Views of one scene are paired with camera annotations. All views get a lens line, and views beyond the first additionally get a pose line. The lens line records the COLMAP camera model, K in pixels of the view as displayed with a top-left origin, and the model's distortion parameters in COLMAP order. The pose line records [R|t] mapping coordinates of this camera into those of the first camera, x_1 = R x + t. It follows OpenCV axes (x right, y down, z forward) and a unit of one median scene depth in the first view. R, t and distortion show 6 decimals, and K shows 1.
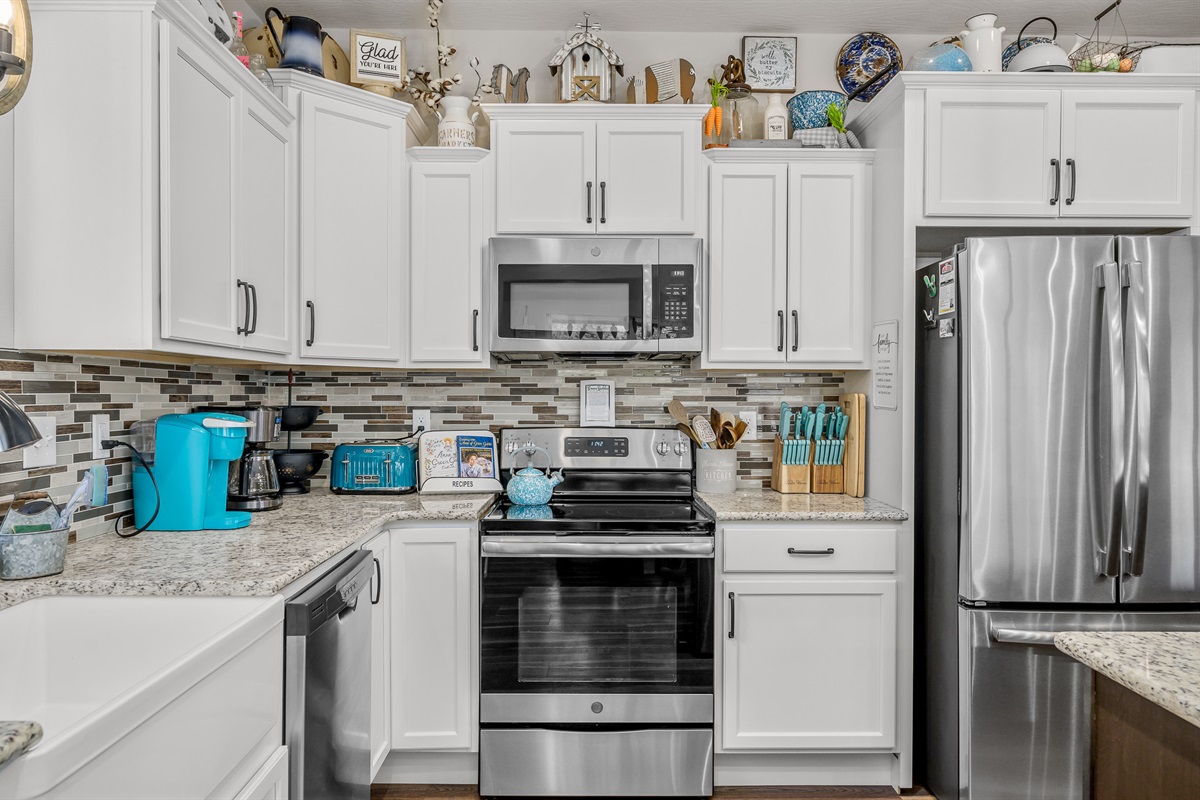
lens RADIAL K [[806.5, 0, 596.6], [0, 806.5, 400.5], [0, 0, 1]] dist [0.011118, 0.000854]
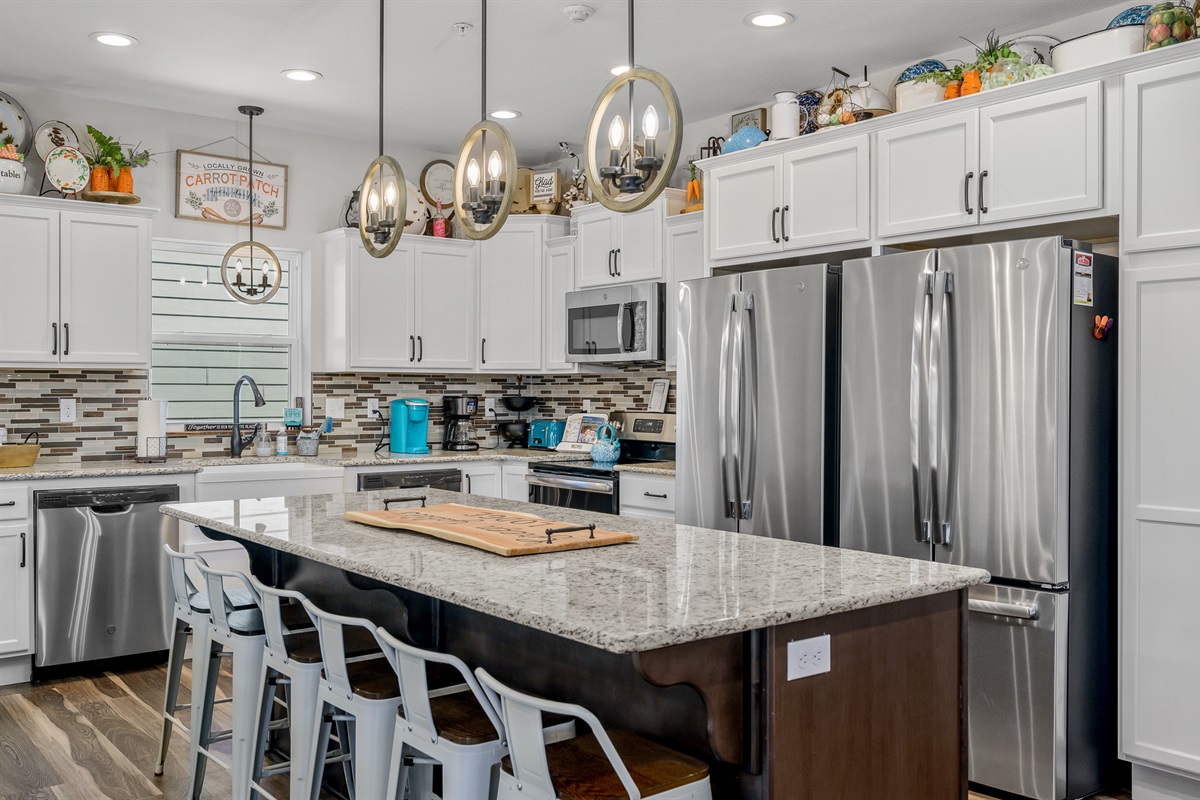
lens RADIAL K [[1062.8, 0, 600.1], [0, 1062.8, 395.0], [0, 0, 1]] dist [0.002086, 0.000127]
pose [[0.621439, 0.003097, -0.783456, 1.549712], [-0.005622, 0.999984, -0.000506, 0.003881], [0.783442, 0.004719, 0.621446, -0.264033]]
